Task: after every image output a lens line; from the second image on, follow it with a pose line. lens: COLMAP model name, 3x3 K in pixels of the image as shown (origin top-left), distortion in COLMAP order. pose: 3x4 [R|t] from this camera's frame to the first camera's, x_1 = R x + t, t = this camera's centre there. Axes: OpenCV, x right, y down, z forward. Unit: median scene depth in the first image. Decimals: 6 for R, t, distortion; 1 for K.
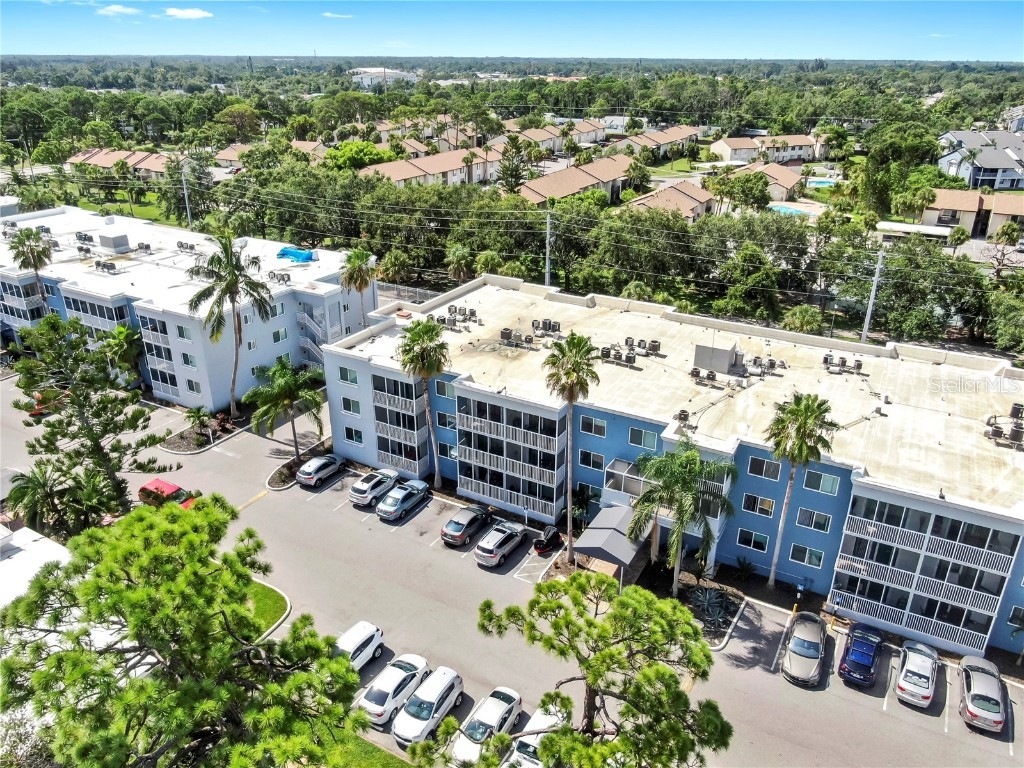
lens RADIAL K [[770.9, 0, 512.0], [0, 770.9, 384.0], [0, 0, 1]] dist [0.005870, 0.004344]
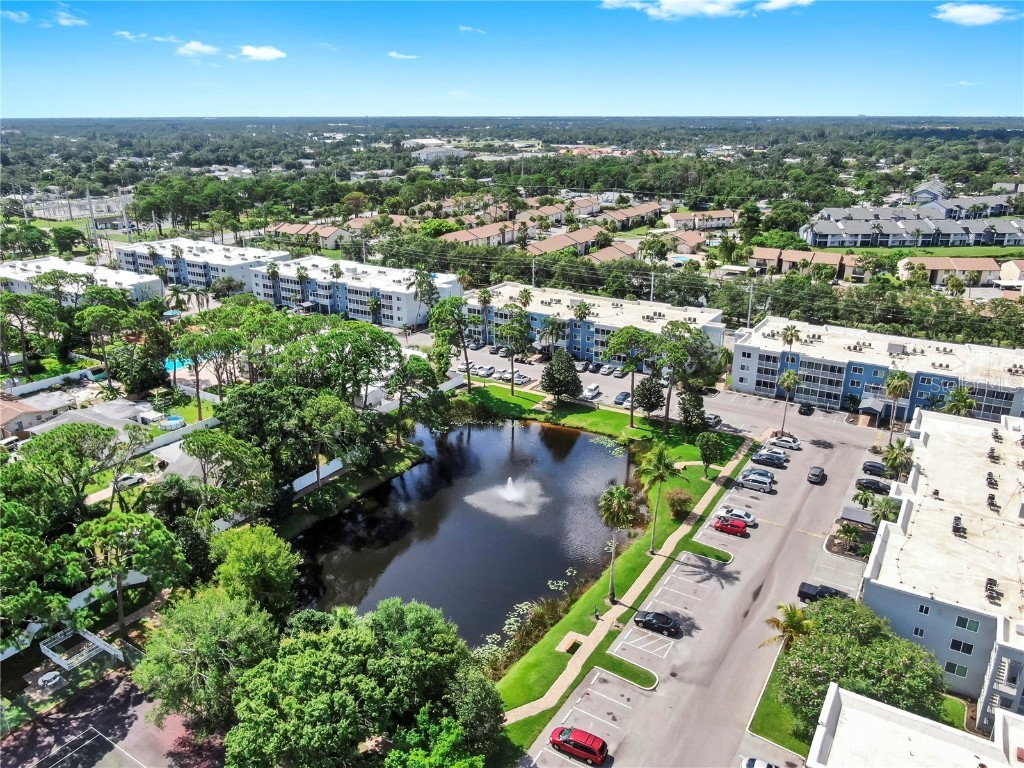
lens RADIAL K [[700.8, 0, 512.0], [0, 700.8, 384.0], [0, 0, 1]] dist [-0.000943, -0.000655]
pose [[0.998895, 0.009446, -0.046045, 0.043068], [-0.011684, 0.998751, -0.048581, 0.138400], [0.045529, 0.049065, 0.997757, -0.583075]]
